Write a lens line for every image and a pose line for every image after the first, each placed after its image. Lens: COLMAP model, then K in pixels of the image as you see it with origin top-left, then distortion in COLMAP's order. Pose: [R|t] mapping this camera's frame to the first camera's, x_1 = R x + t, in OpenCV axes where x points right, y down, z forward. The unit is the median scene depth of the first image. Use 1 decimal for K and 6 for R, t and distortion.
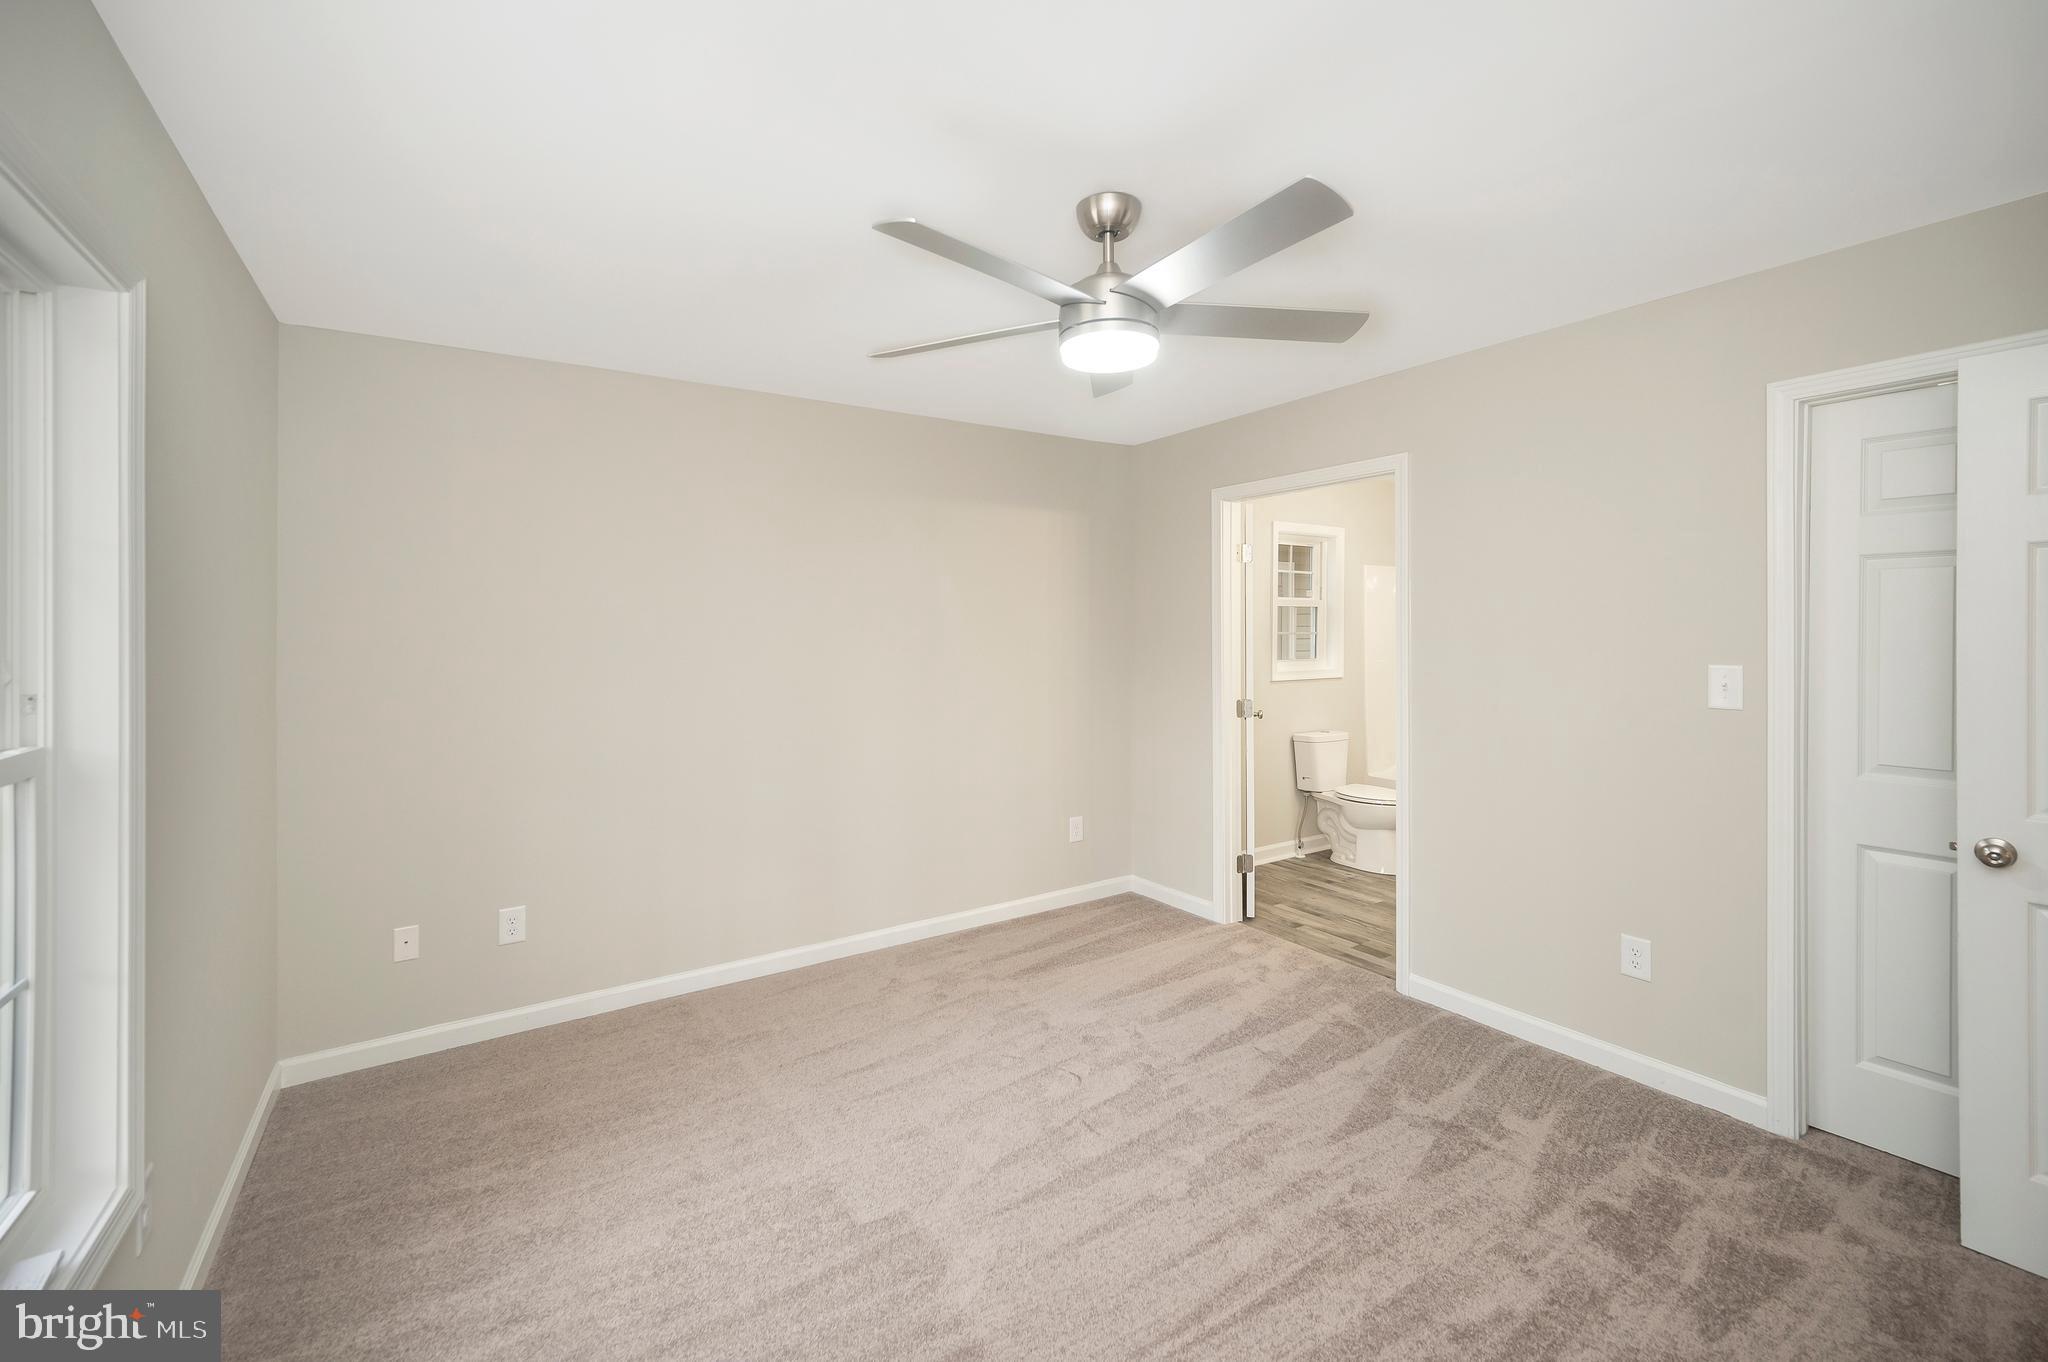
lens RADIAL K [[860.0, 0, 1027.5], [0, 860.0, 628.0], [0, 0, 1]] dist [0.000410, -0.000018]
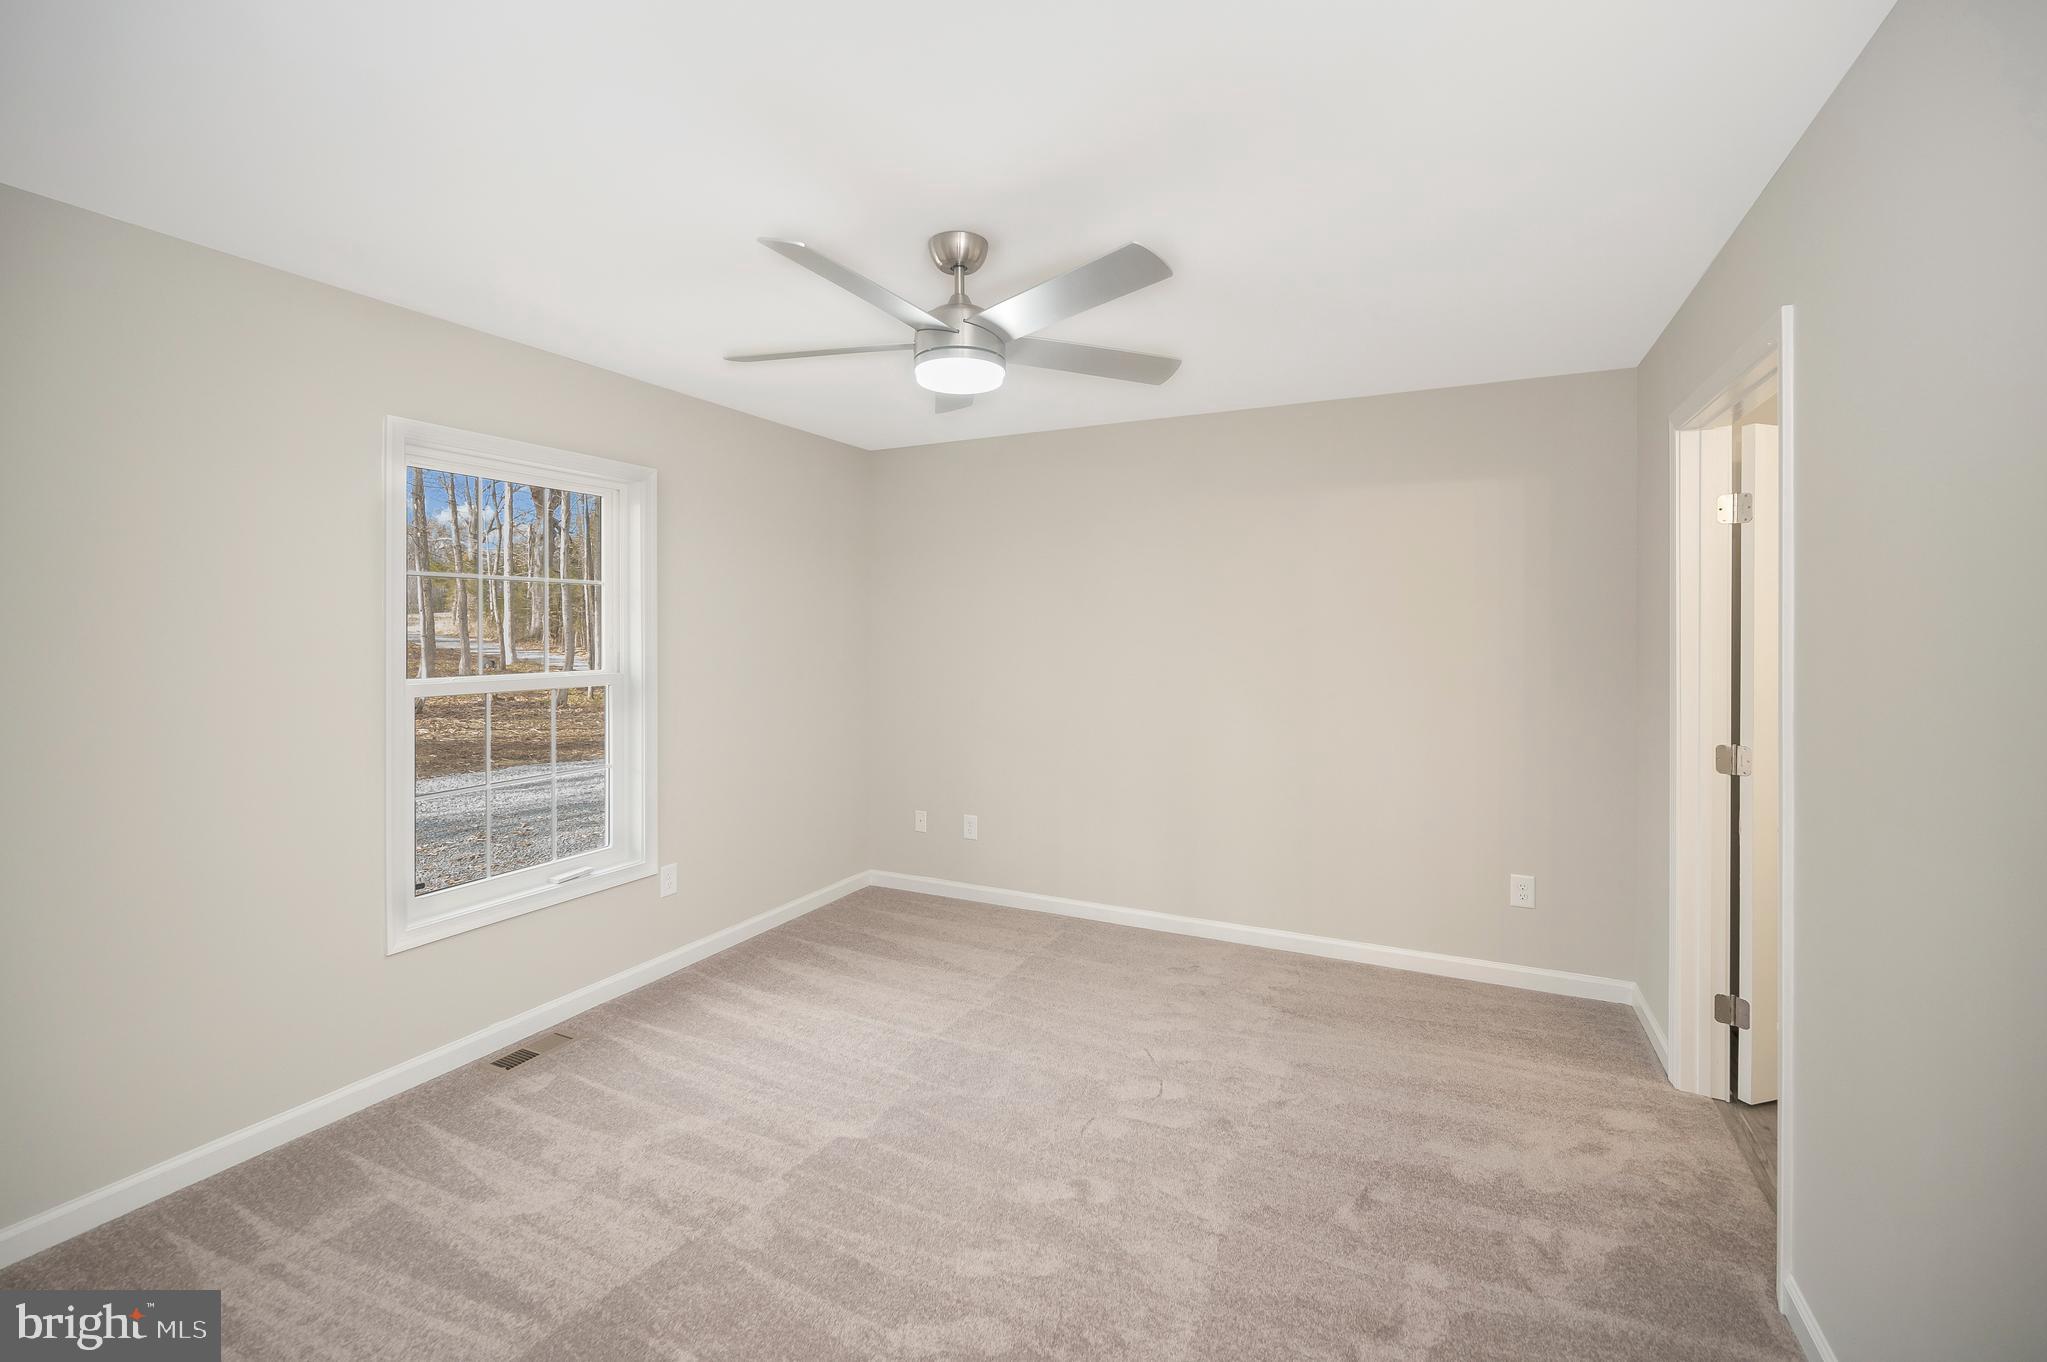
lens RADIAL K [[859.6, 0, 1027.0], [0, 859.6, 628.1], [0, 0, 1]] dist [0.000410, -0.000018]
pose [[0.502544, 0.006189, -0.864529, 0.746601], [-0.001278, 0.999979, 0.006416, -0.005221], [0.864550, -0.002120, 0.502542, 0.357842]]
